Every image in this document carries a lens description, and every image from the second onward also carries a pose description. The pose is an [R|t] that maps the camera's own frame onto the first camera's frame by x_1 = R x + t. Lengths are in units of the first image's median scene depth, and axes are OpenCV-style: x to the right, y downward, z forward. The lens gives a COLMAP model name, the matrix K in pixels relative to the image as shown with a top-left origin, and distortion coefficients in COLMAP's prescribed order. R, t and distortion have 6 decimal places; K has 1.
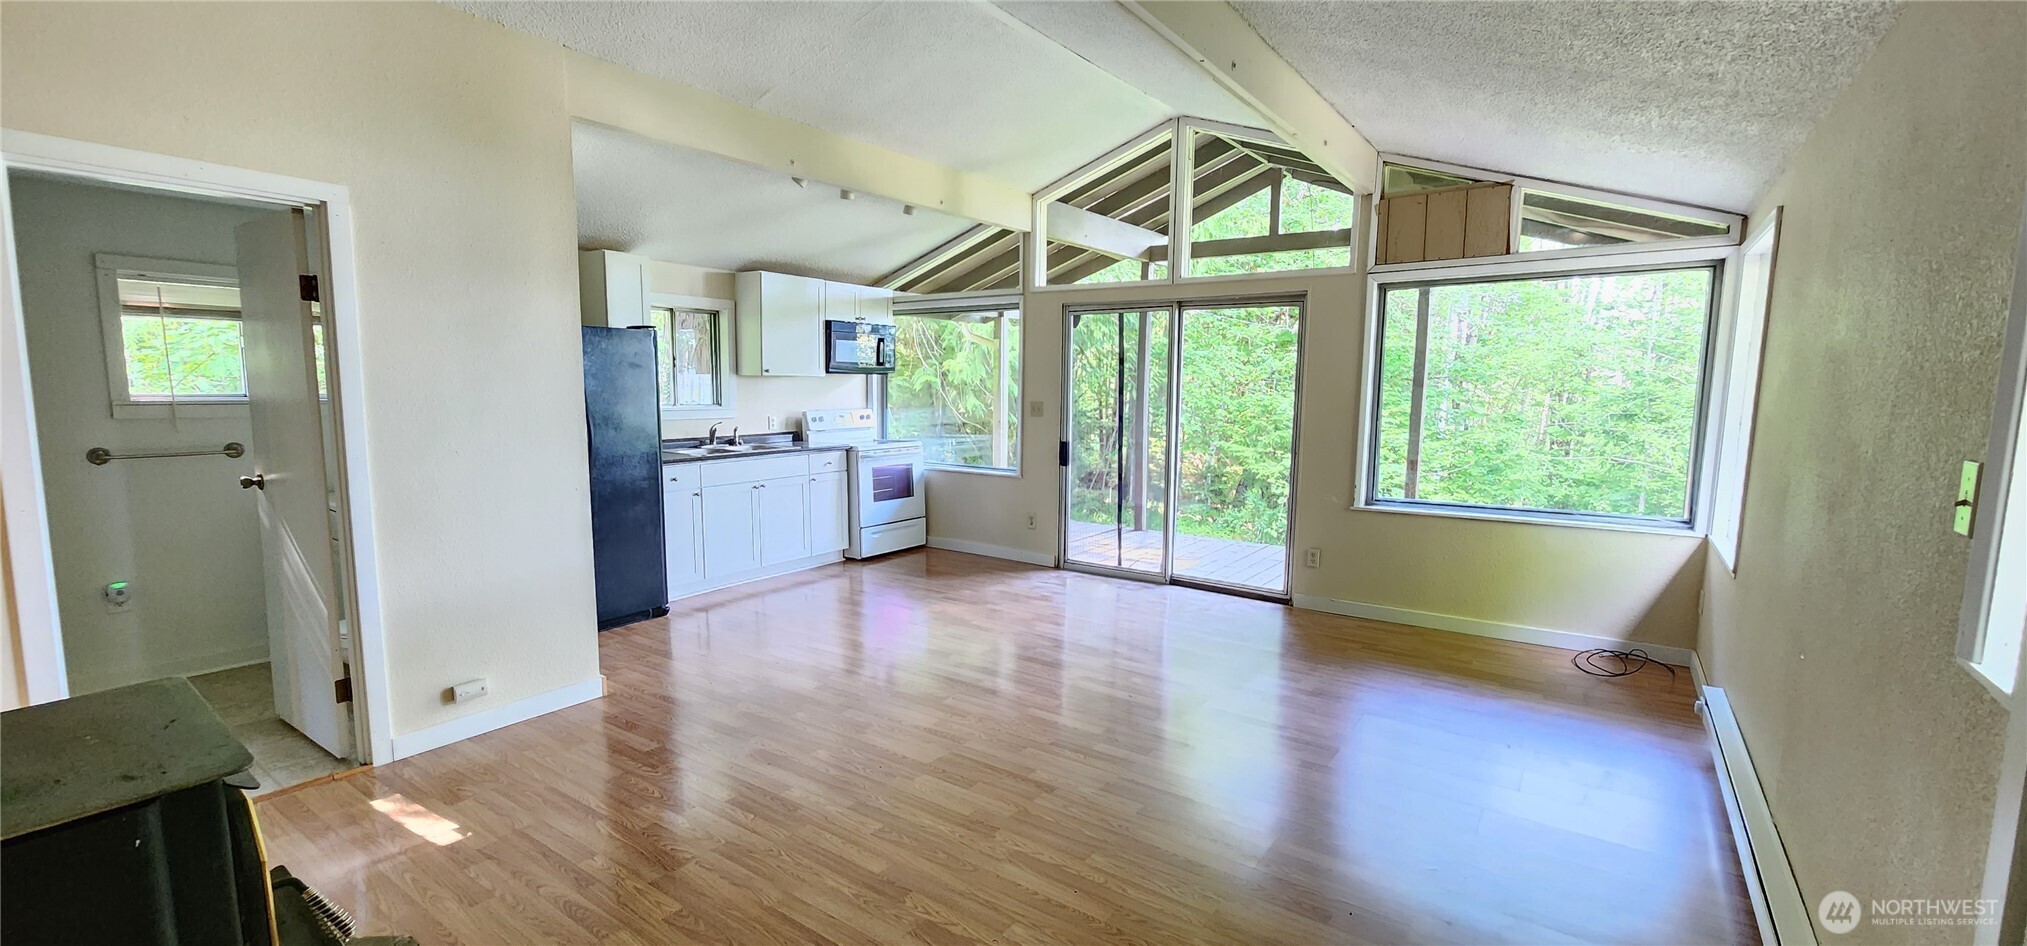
lens RADIAL K [[837.3, 0, 1013.5], [0, 837.3, 473.0], [0, 0, 1]] dist [-0.001159, -0.000088]
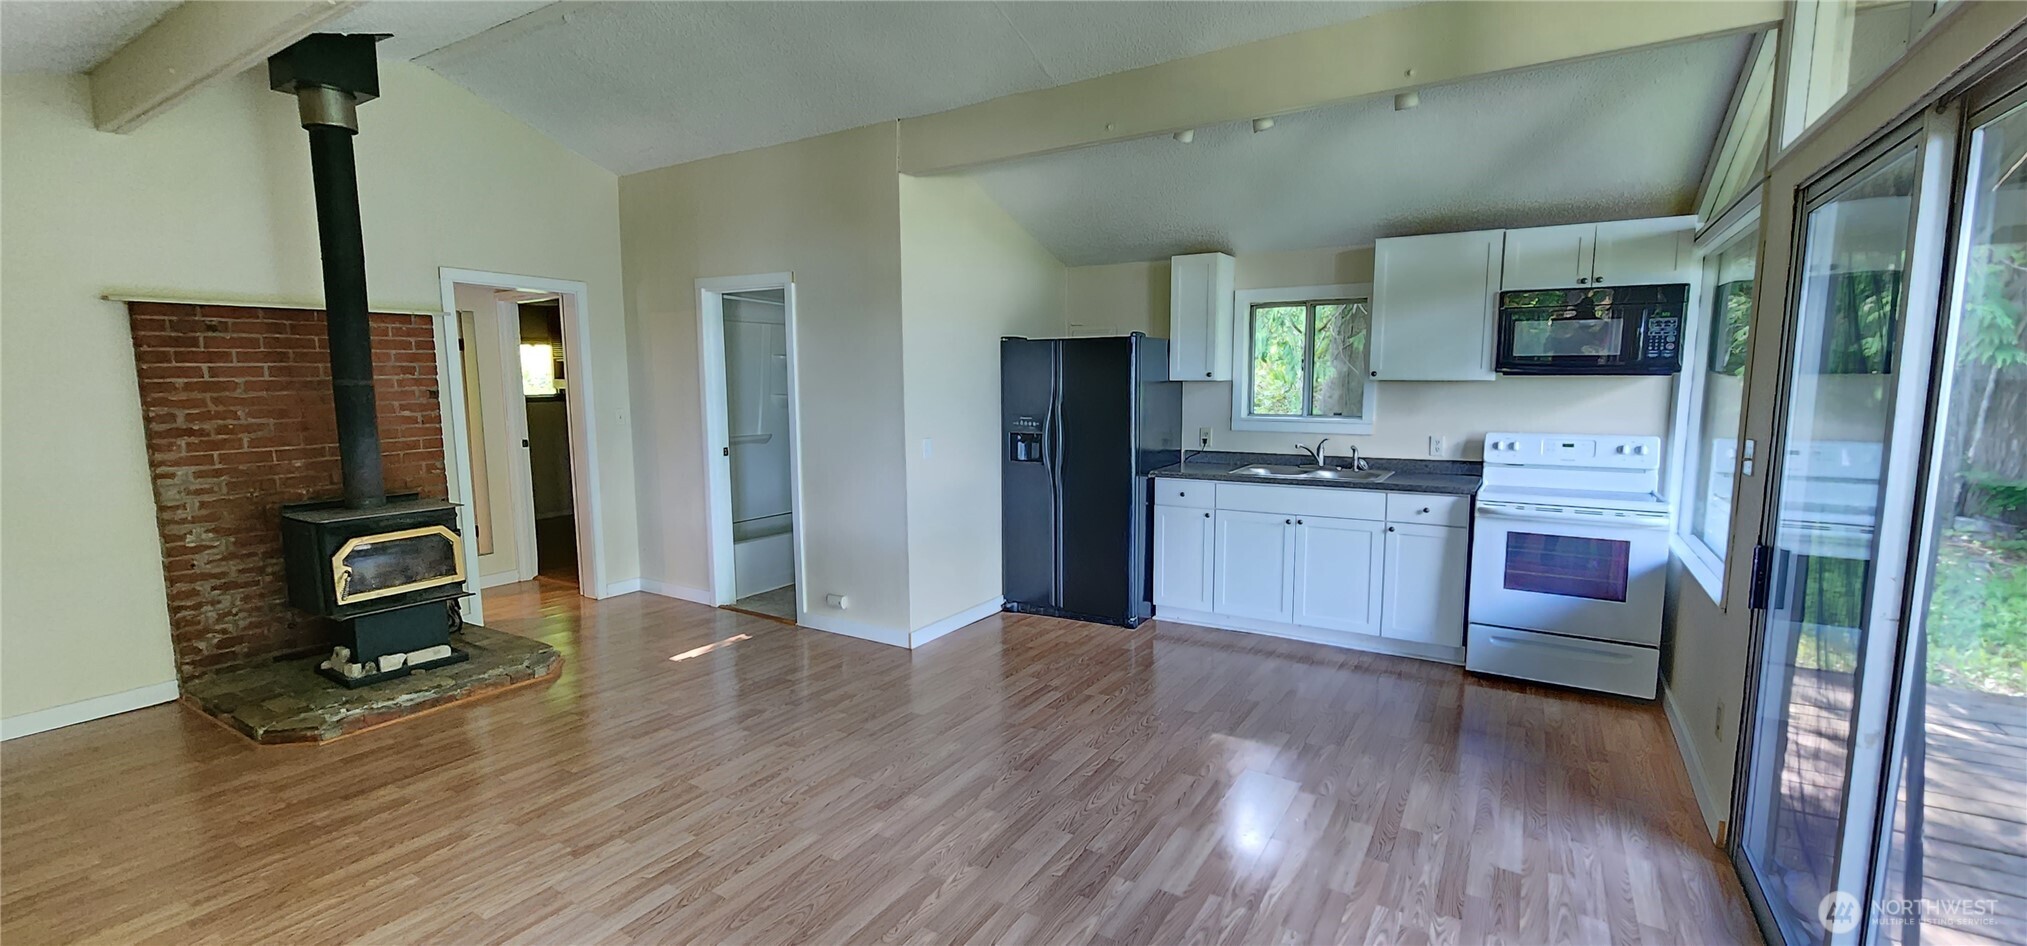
lens RADIAL K [[837.3, 0, 1013.5], [0, 837.3, 473.0], [0, 0, 1]] dist [-0.001159, -0.000088]
pose [[0.056837, 0.103469, -0.993007, 0.417210], [-0.105861, 0.989633, 0.097058, -0.070862], [0.992755, 0.099605, 0.067201, 0.624801]]
